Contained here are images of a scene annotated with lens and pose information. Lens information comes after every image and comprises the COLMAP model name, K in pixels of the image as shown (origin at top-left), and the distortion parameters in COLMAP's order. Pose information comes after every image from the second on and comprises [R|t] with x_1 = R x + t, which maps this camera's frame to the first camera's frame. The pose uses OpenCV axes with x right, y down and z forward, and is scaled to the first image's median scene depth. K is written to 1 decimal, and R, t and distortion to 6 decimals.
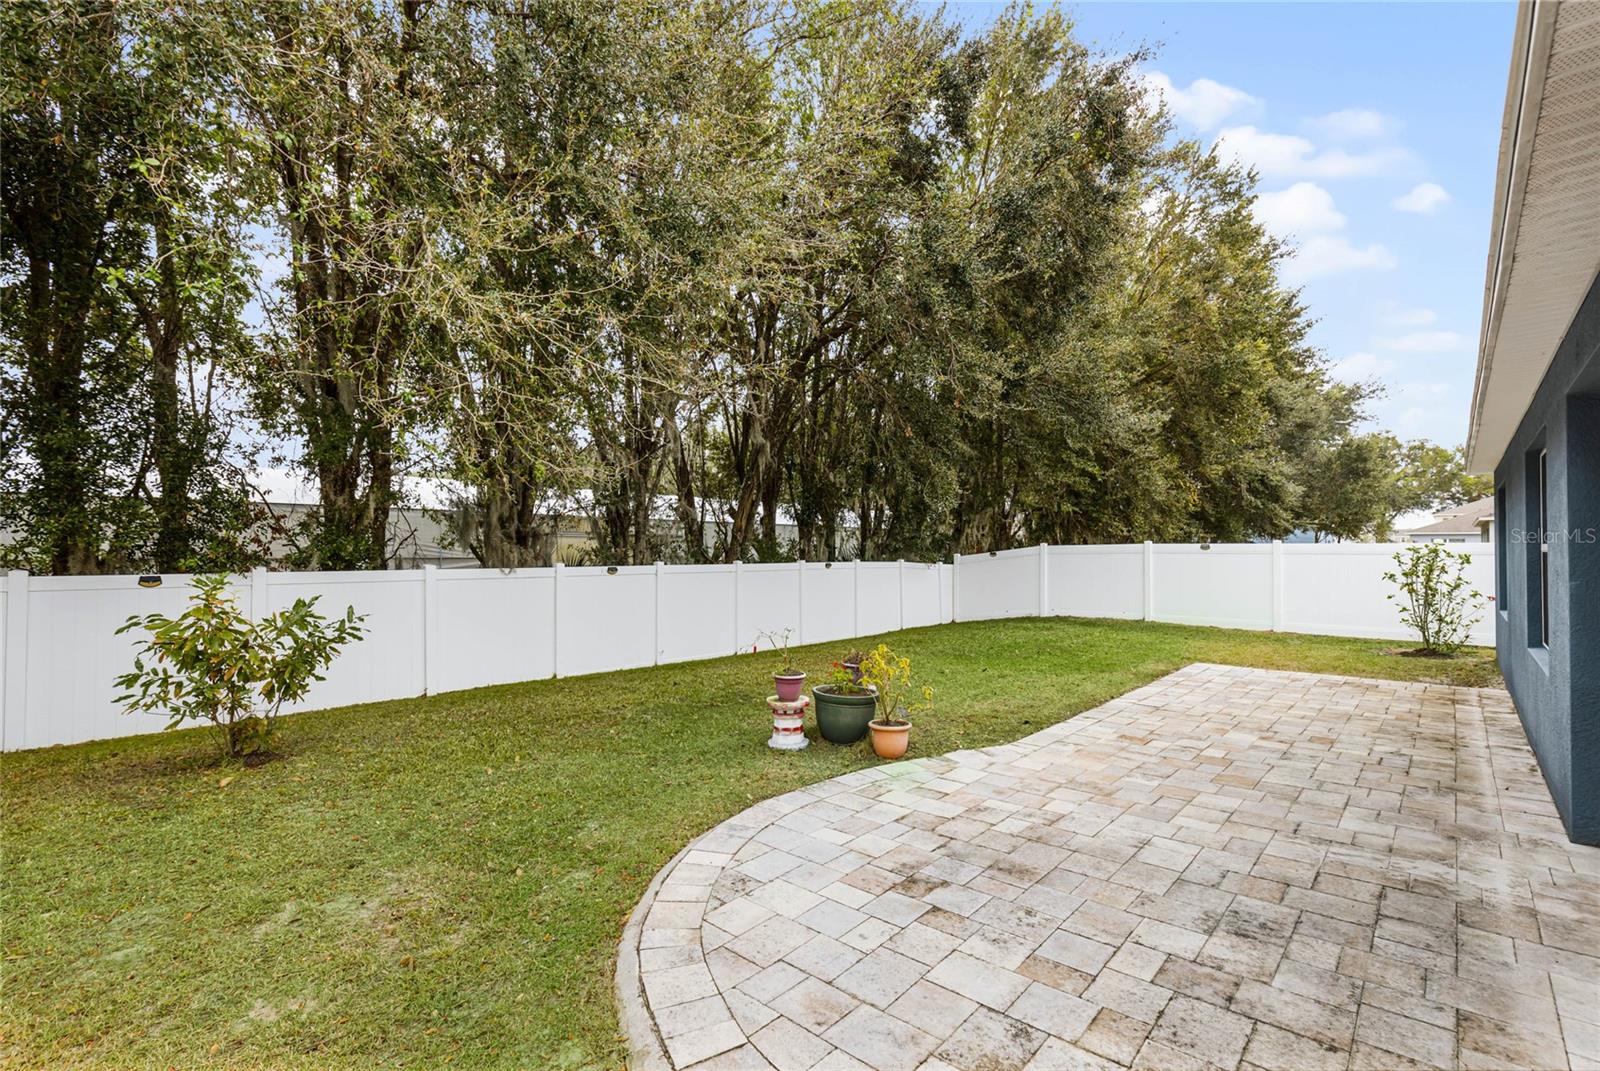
lens RADIAL K [[725.6, 0, 802.7], [0, 725.6, 537.1], [0, 0, 1]] dist [0.000092, -0.000078]
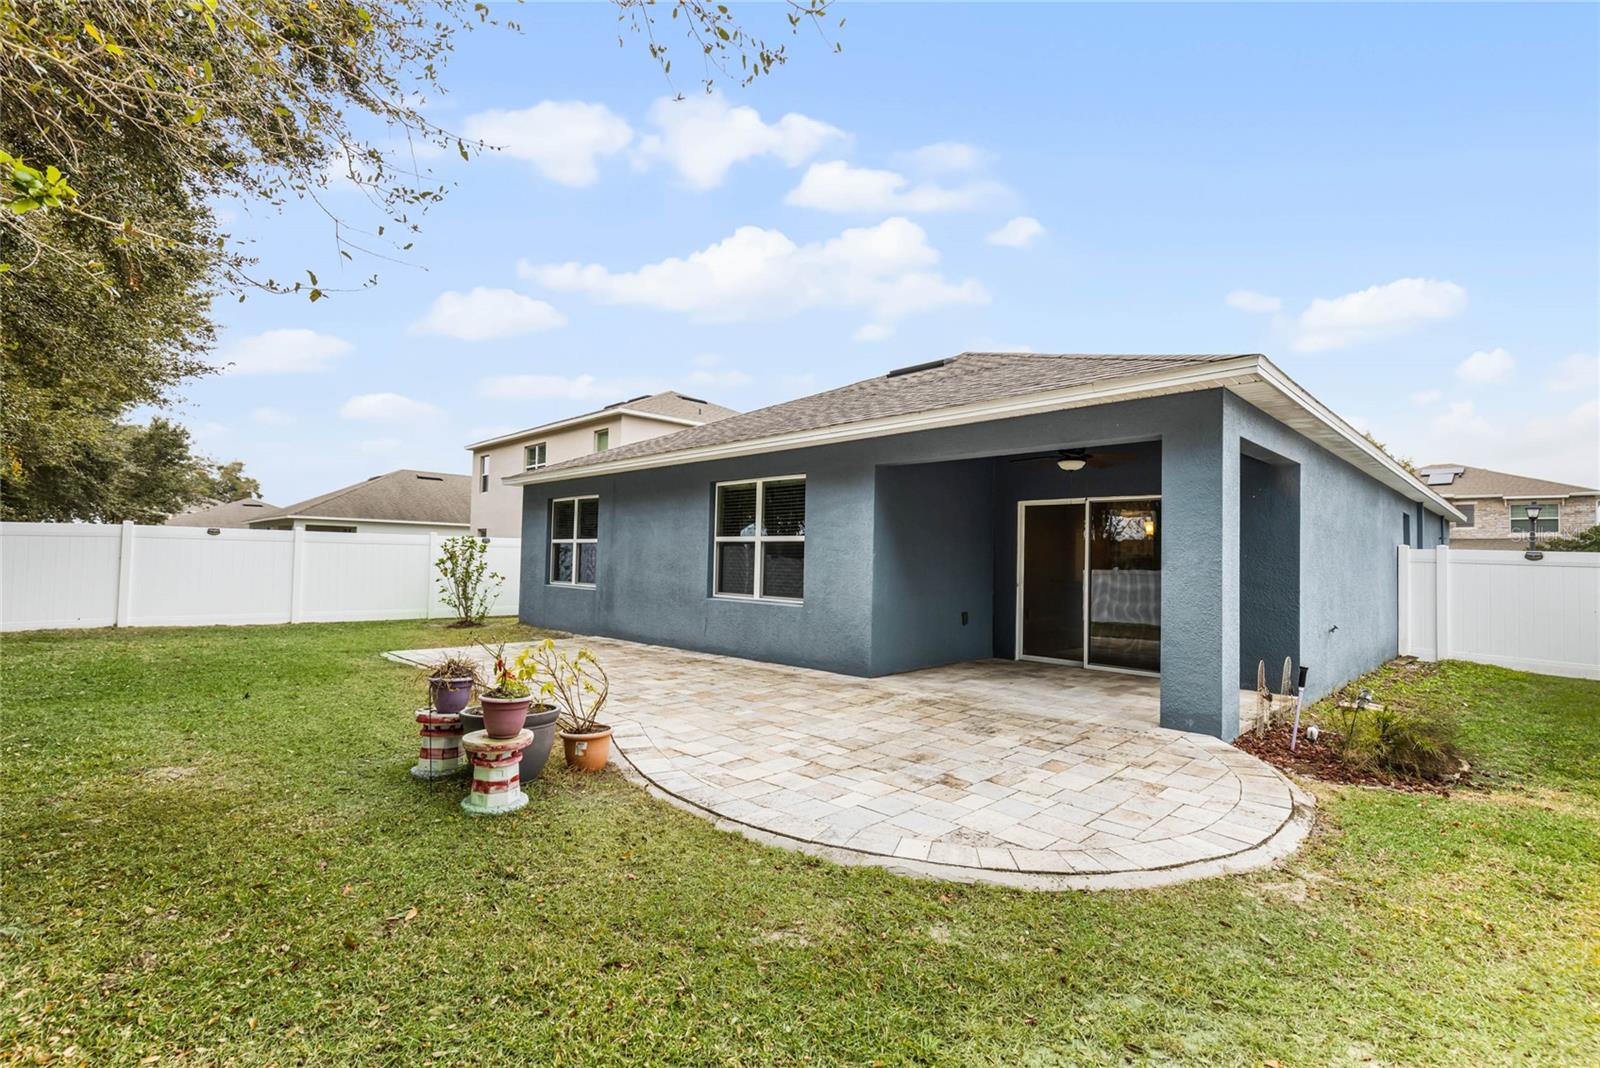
lens RADIAL K [[722.1, 0, 798.2], [0, 722.1, 516.8], [0, 0, 1]] dist [0.001316, -0.000287]
pose [[0.063953, 0.060510, 0.996117, -1.028805], [-0.037347, 0.997606, -0.058203, 0.078233], [-0.997254, -0.033479, 0.066060, 1.047803]]
